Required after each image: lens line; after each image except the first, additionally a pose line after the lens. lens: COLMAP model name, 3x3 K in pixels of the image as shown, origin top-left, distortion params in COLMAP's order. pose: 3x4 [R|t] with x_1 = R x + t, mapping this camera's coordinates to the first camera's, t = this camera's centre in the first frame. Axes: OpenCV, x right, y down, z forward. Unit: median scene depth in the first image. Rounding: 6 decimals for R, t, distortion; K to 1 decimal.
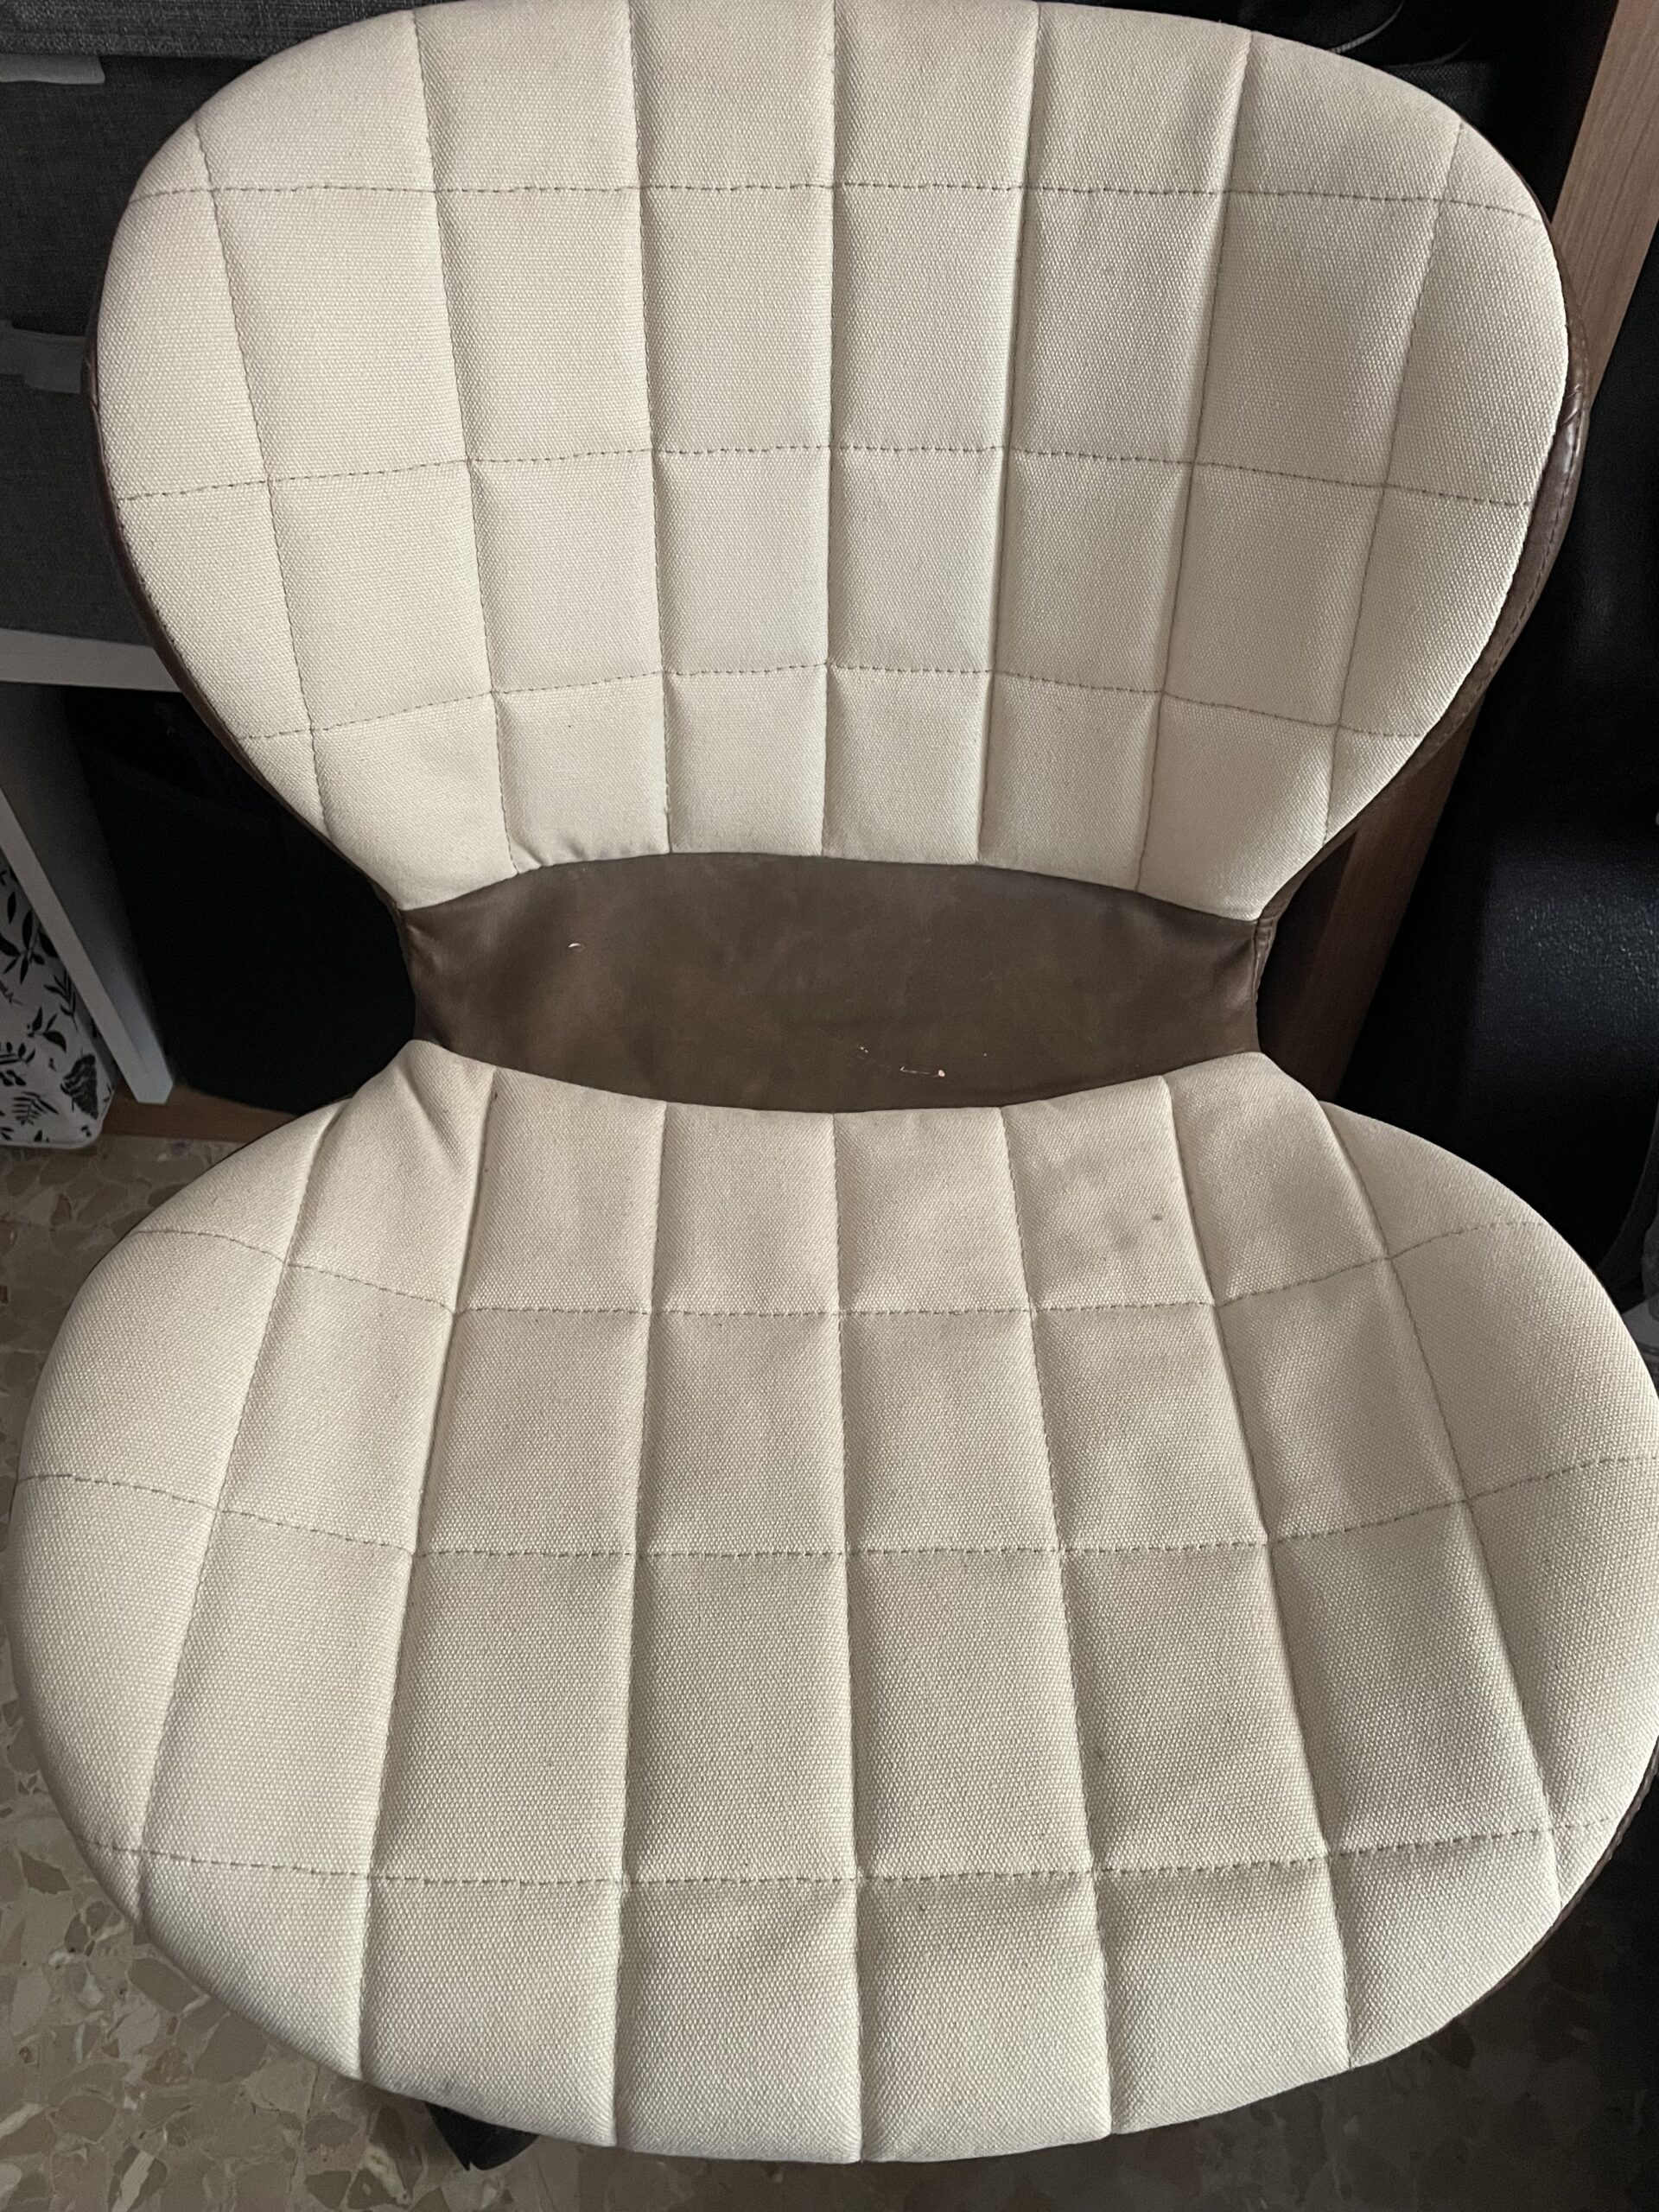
lens RADIAL K [[1696.1, 0, 828.7], [0, 1696.1, 1104.2], [0, 0, 1]] dist [0.252700, -0.296207]
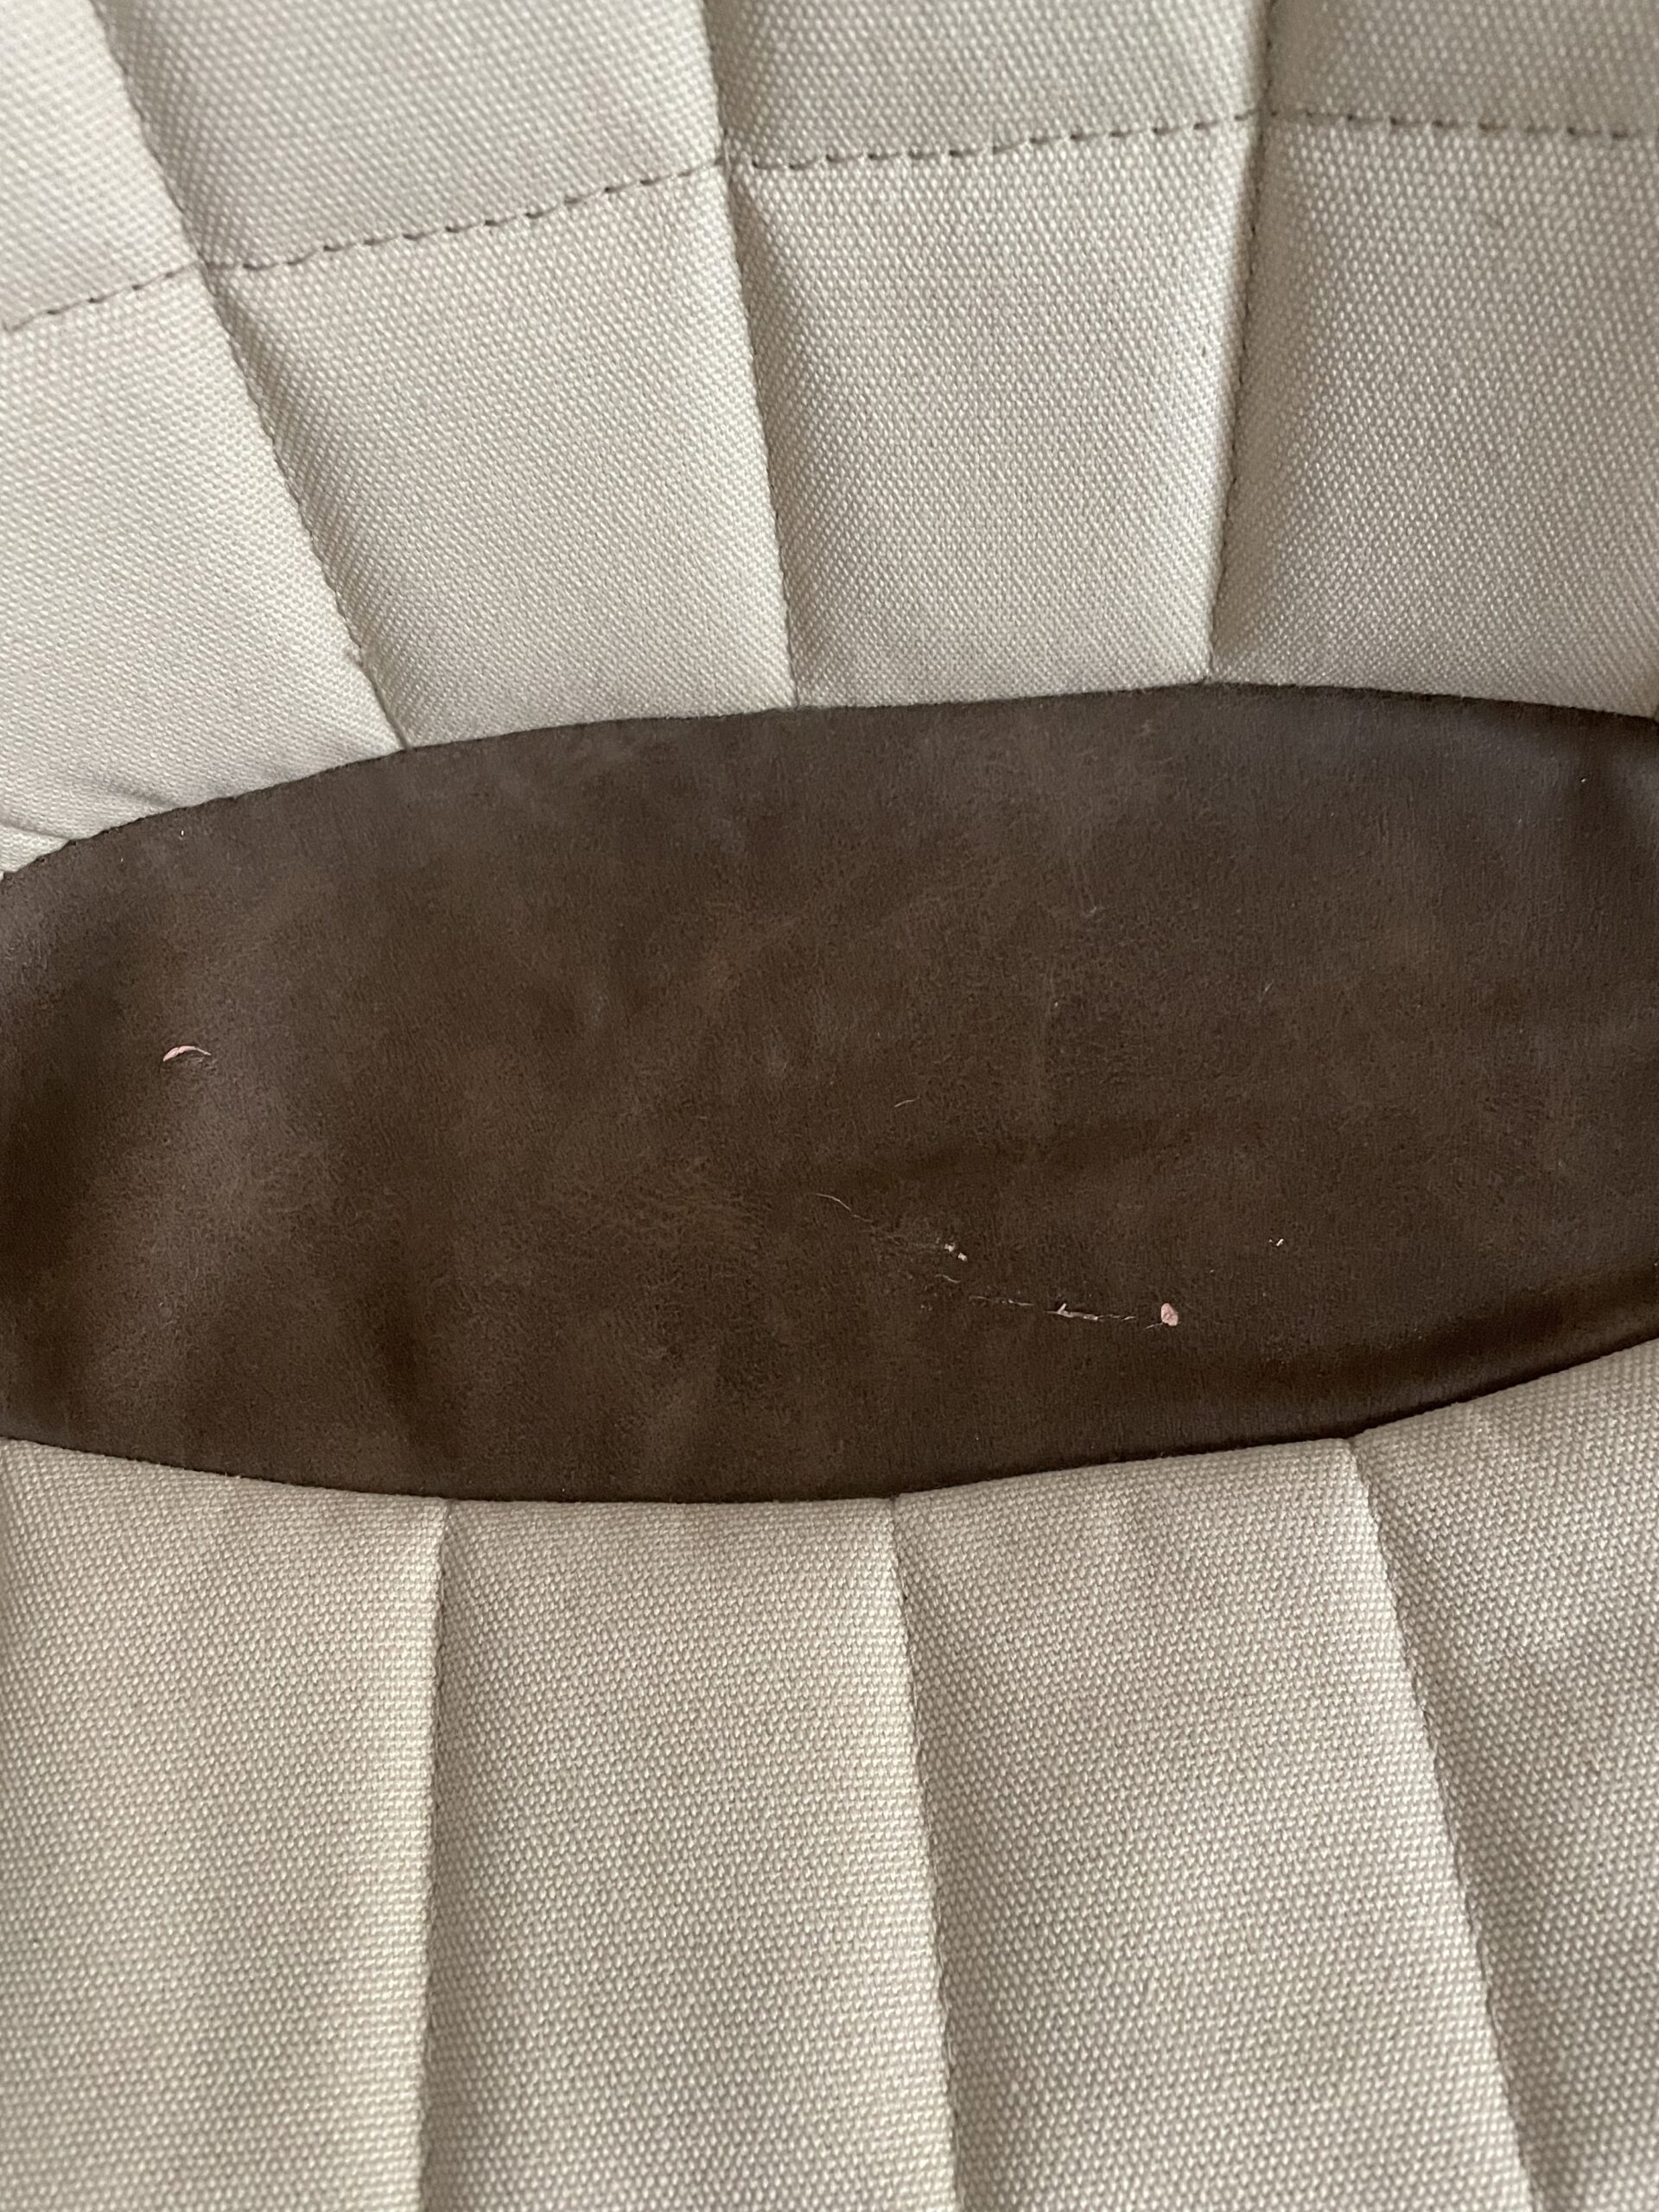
lens RADIAL K [[1700.4, 0, 829.5], [0, 1700.4, 1106.0], [0, 0, 1]] dist [0.087374, -0.104722]
pose [[0.992715, -0.098668, -0.069153, 0.022702], [0.113545, 0.958104, 0.262953, -0.170821], [0.040311, -0.268889, 0.962327, 0.648779]]
